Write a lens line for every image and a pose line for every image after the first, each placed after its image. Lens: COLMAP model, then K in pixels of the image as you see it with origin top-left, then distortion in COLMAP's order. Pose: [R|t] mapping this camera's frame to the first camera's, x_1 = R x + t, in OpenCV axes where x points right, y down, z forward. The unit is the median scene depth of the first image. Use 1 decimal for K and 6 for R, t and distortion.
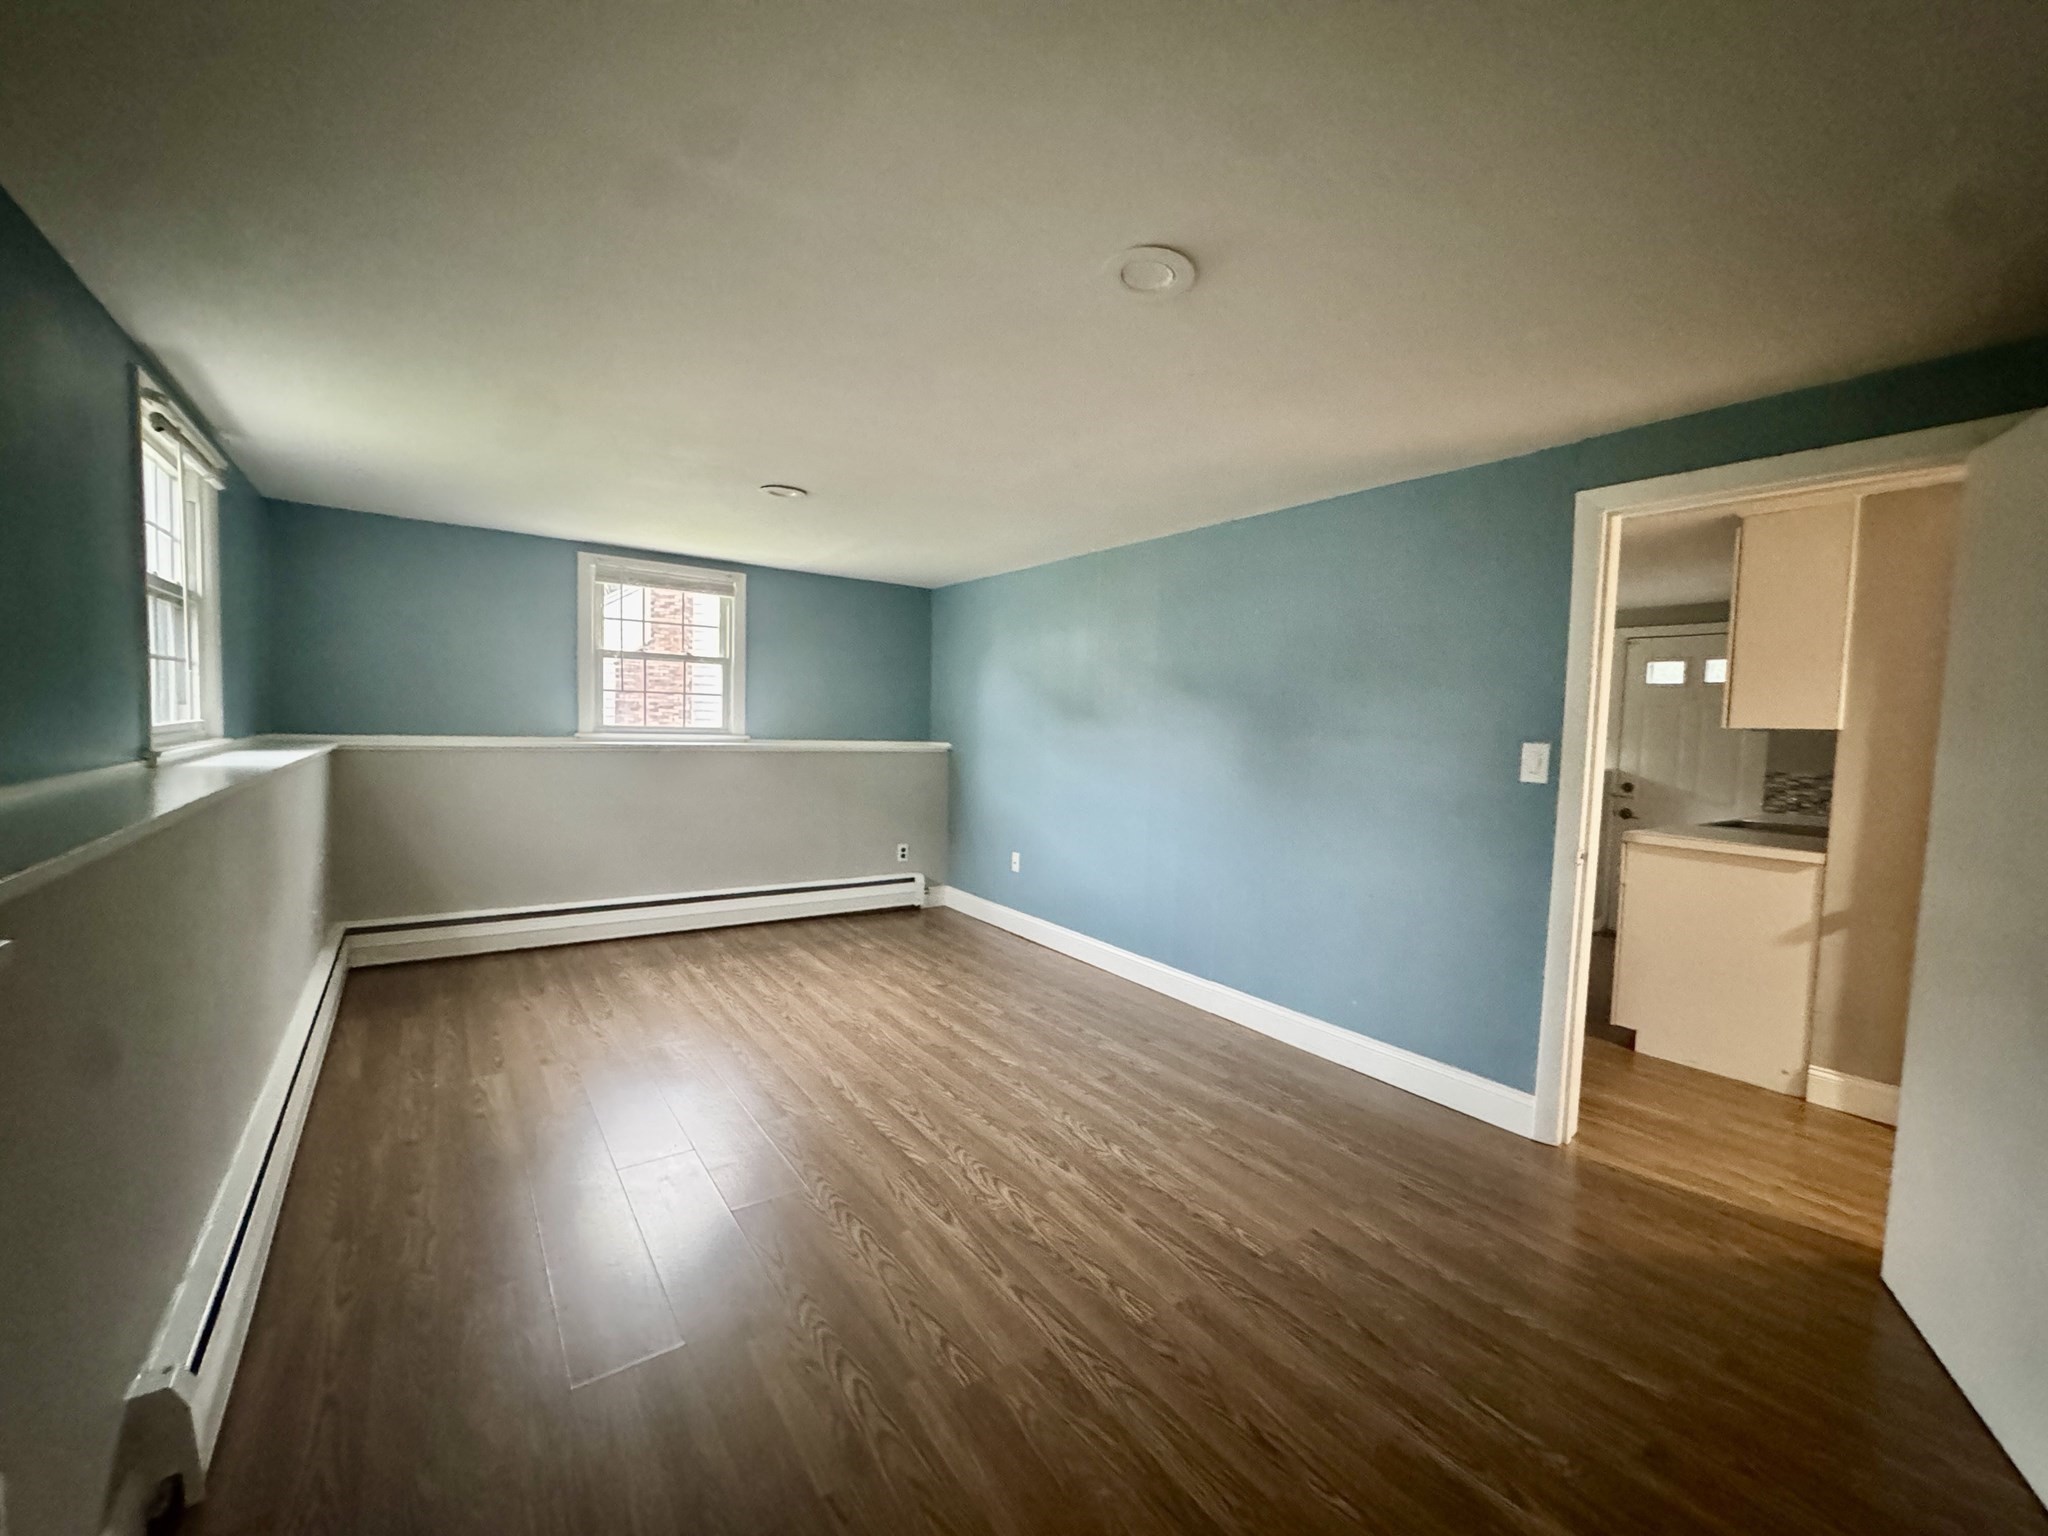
lens RADIAL K [[818.7, 0, 1022.7], [0, 818.7, 770.0], [0, 0, 1]] dist [-0.004681, 0.000327]
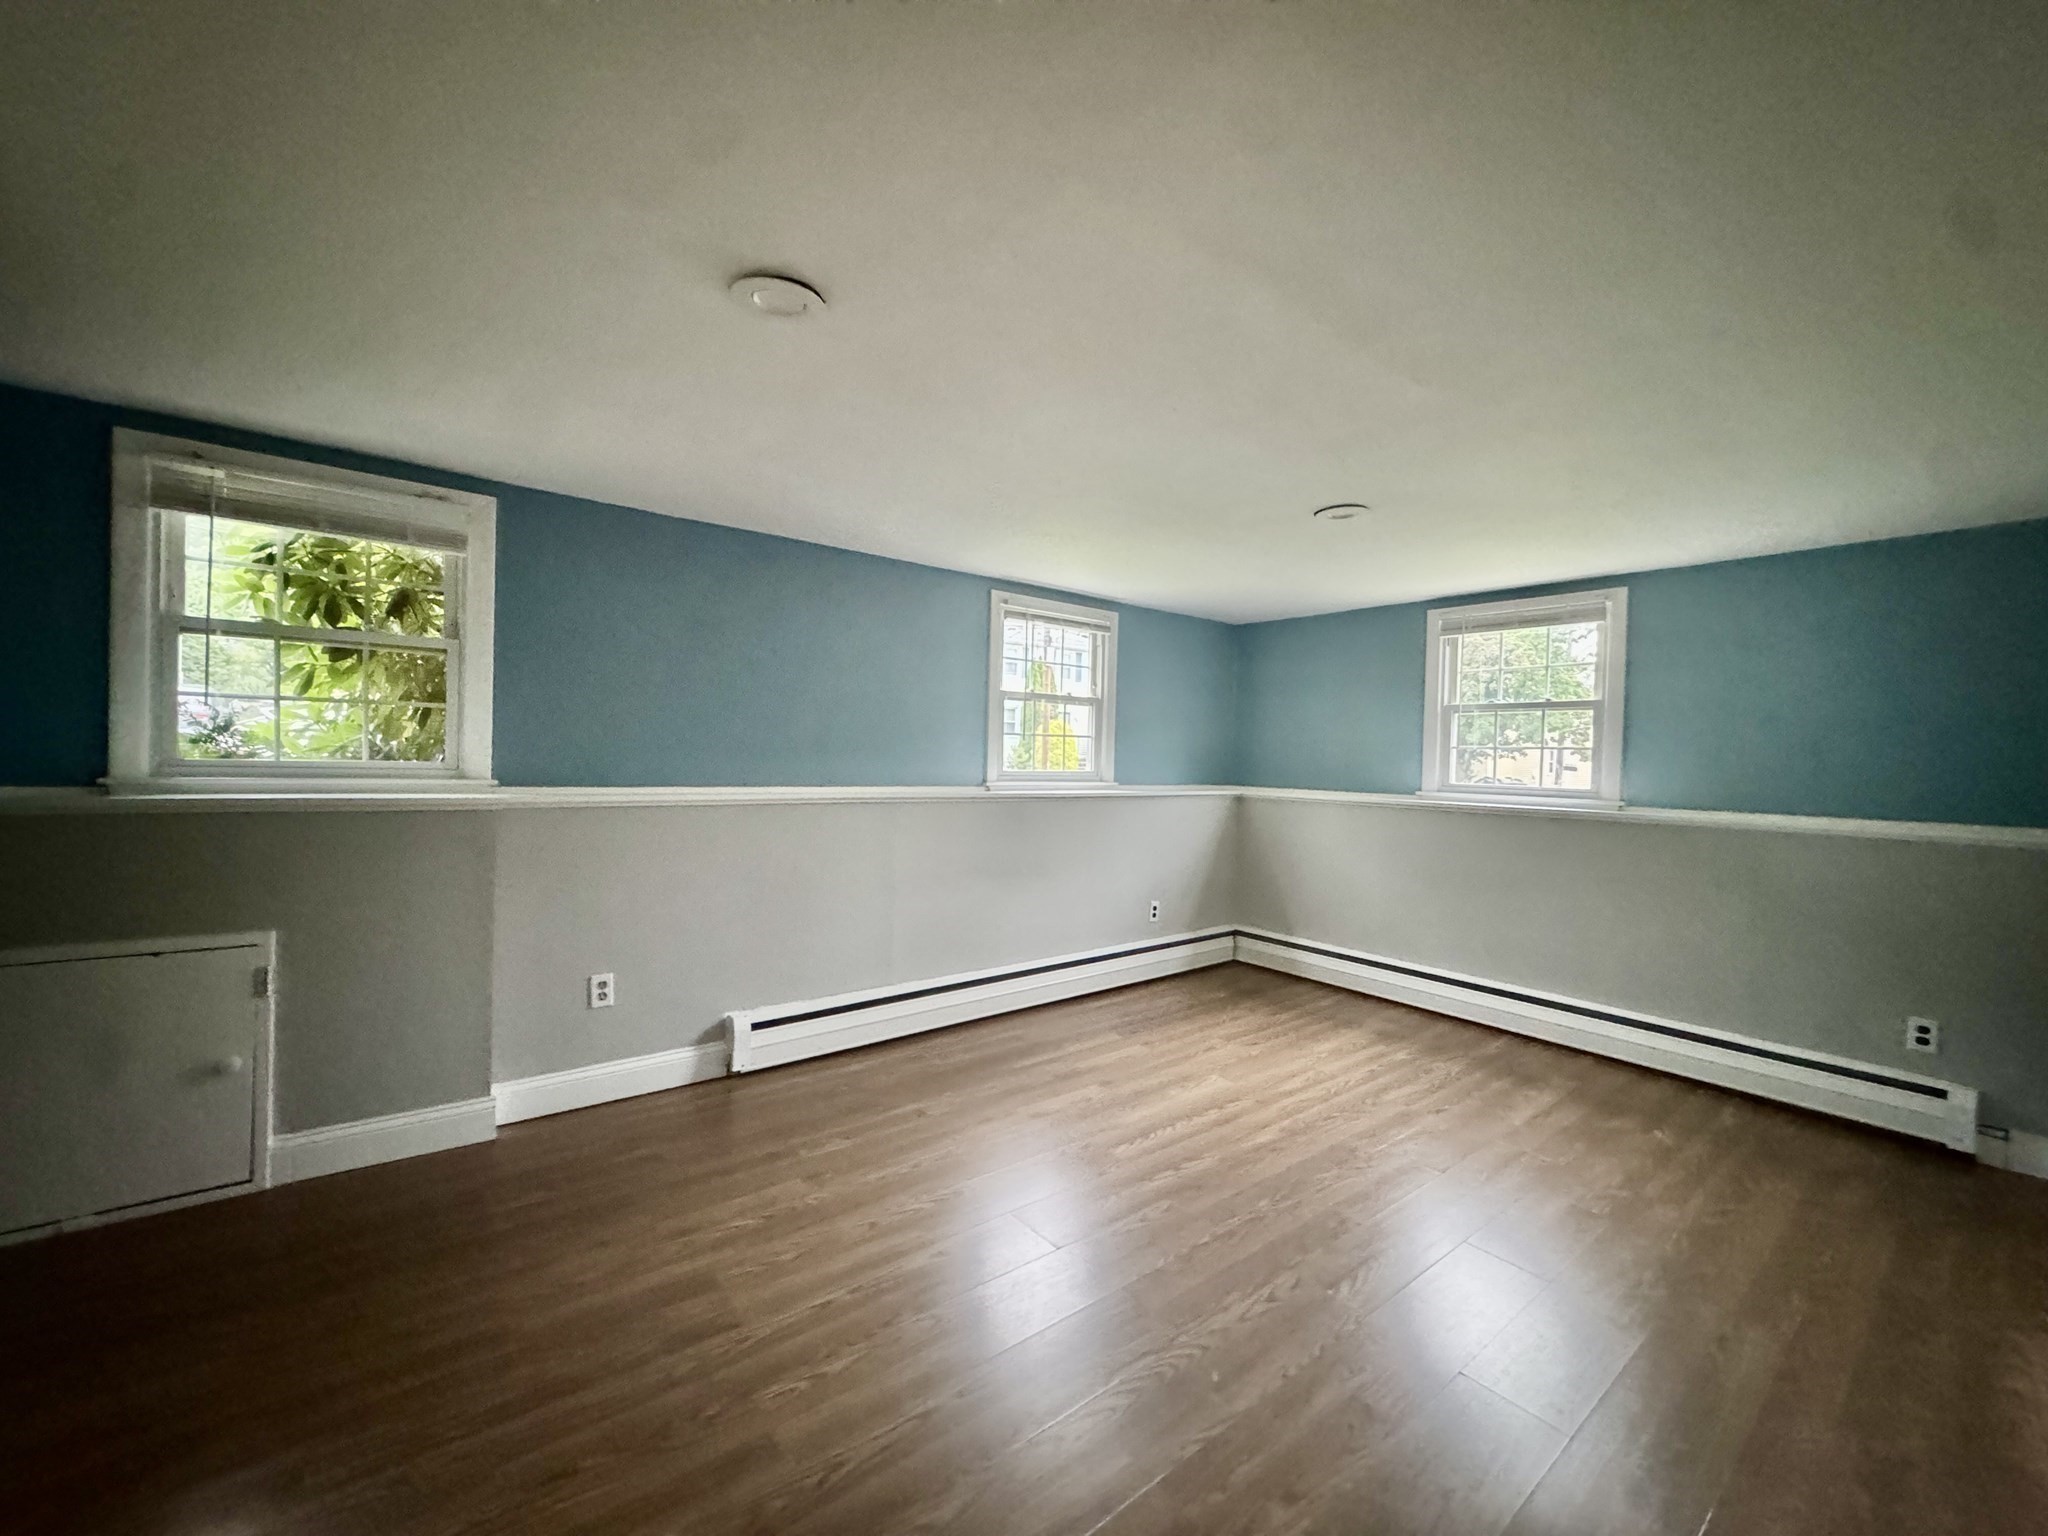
lens RADIAL K [[818.7, 0, 1022.7], [0, 818.7, 770.0], [0, 0, 1]] dist [-0.004681, 0.000327]
pose [[0.050361, -0.013870, -0.998635, 0.513886], [-0.086663, 0.996071, -0.018205, -0.012867], [0.994964, 0.087462, 0.048961, 0.569513]]
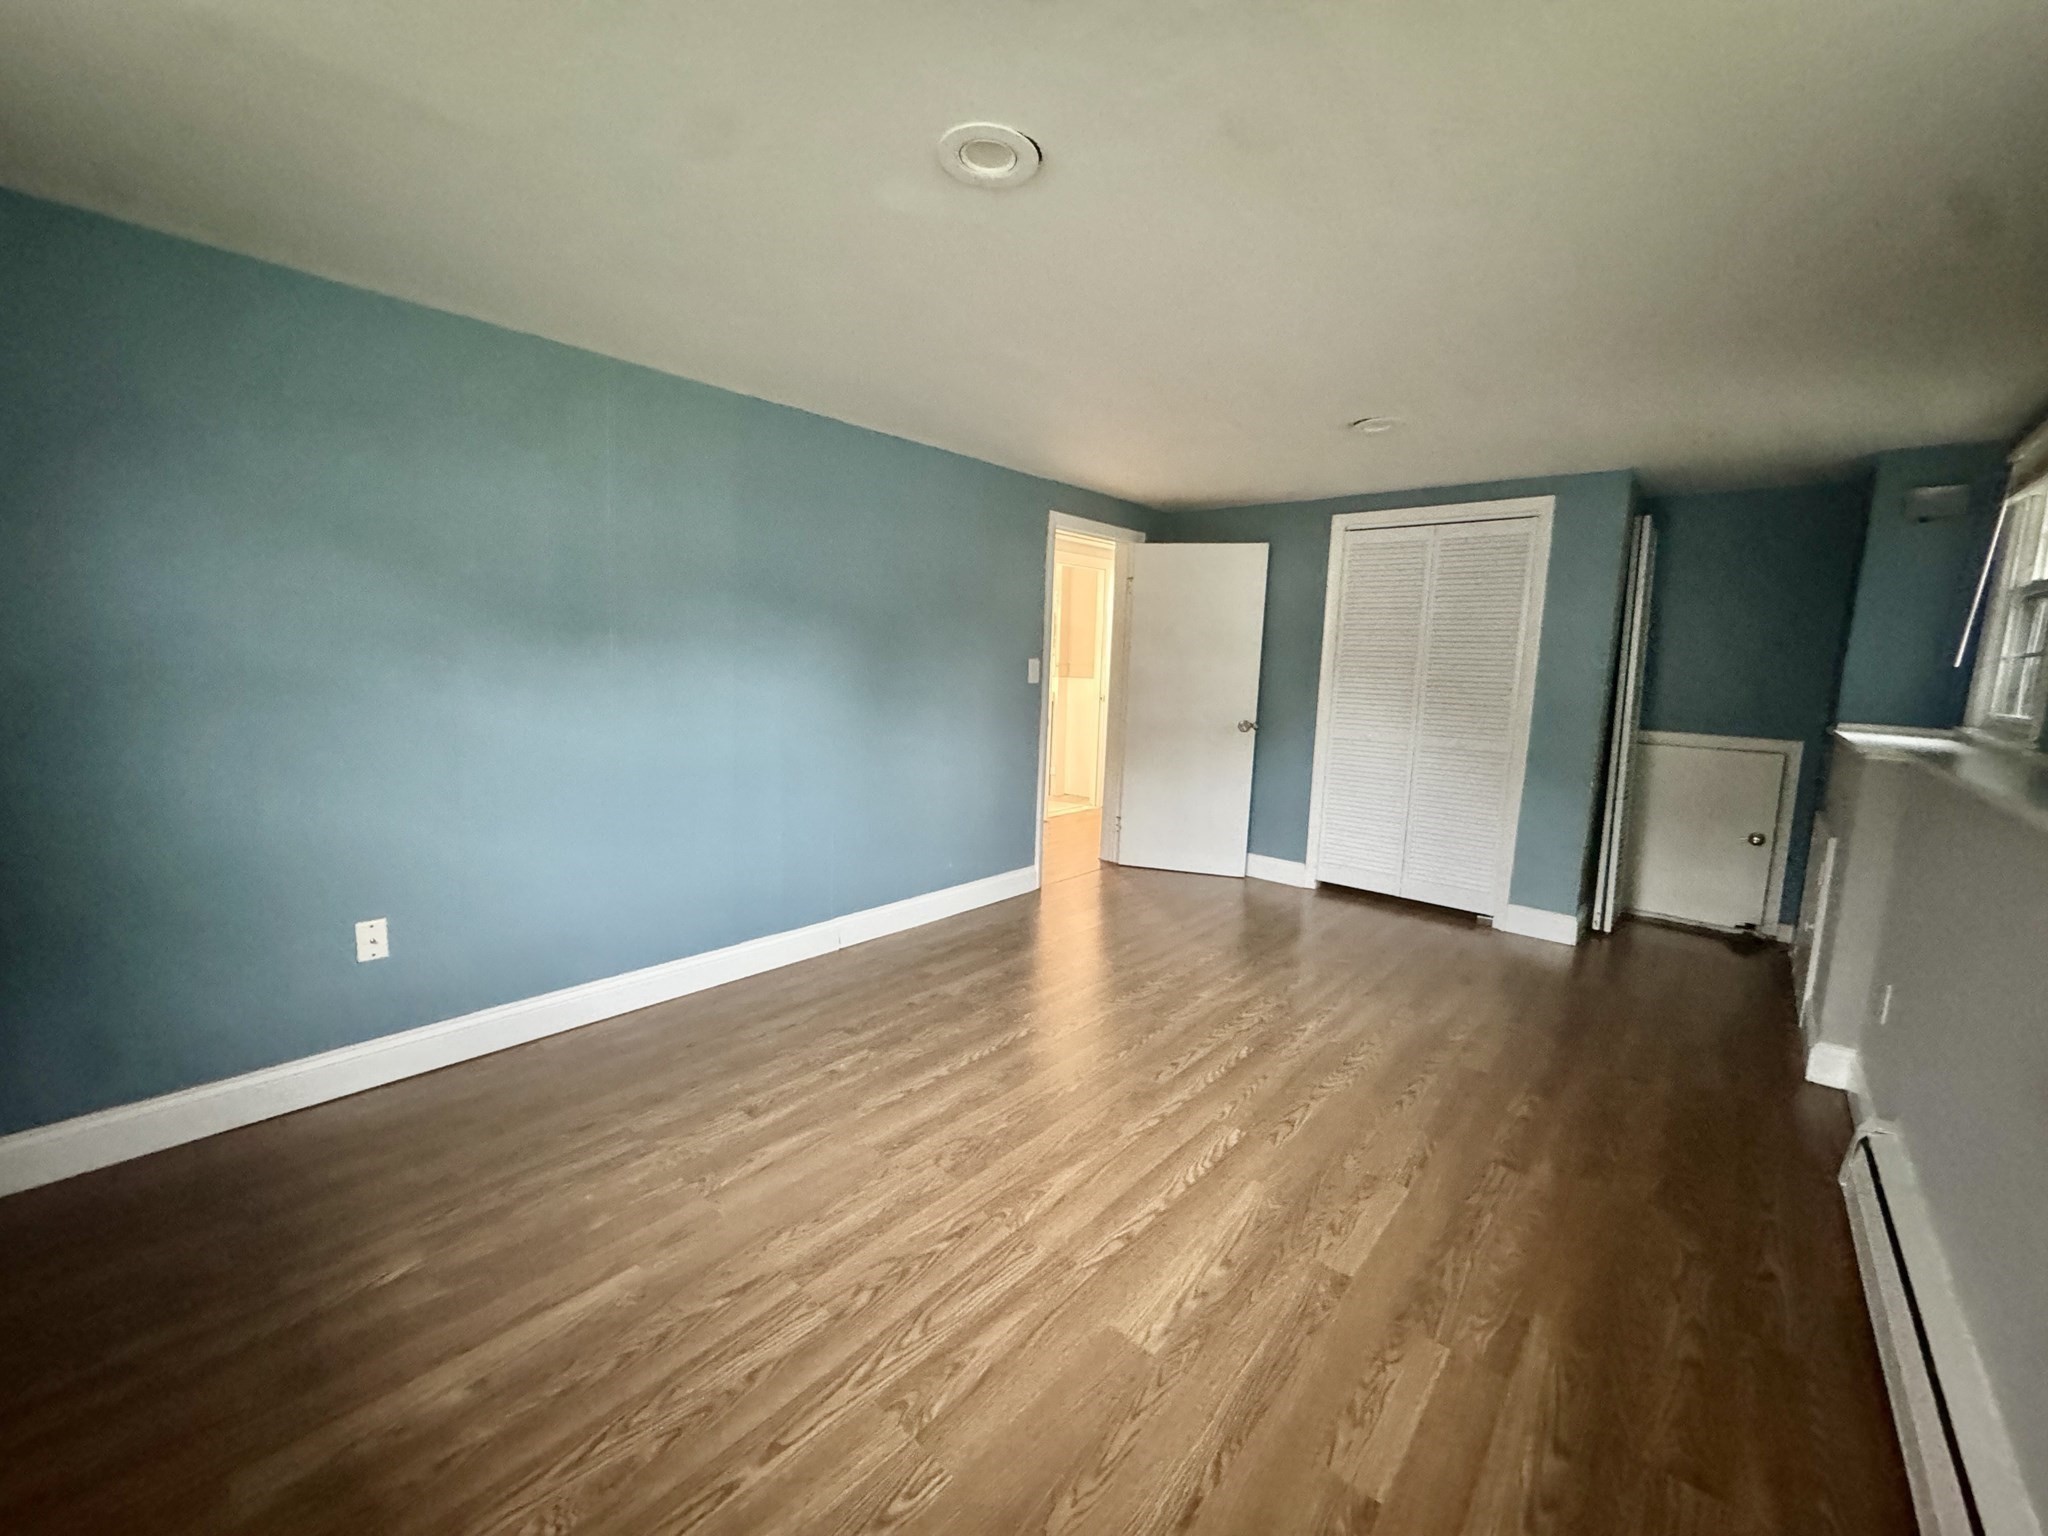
lens RADIAL K [[829.2, 0, 1020.2], [0, 829.2, 742.6], [0, 0, 1]] dist [-0.000260, 0.000538]
pose [[-0.223698, -0.144962, 0.963818, -0.717614], [0.020458, 0.987962, 0.153341, -0.086877], [-0.974444, 0.054020, -0.218039, 0.991568]]
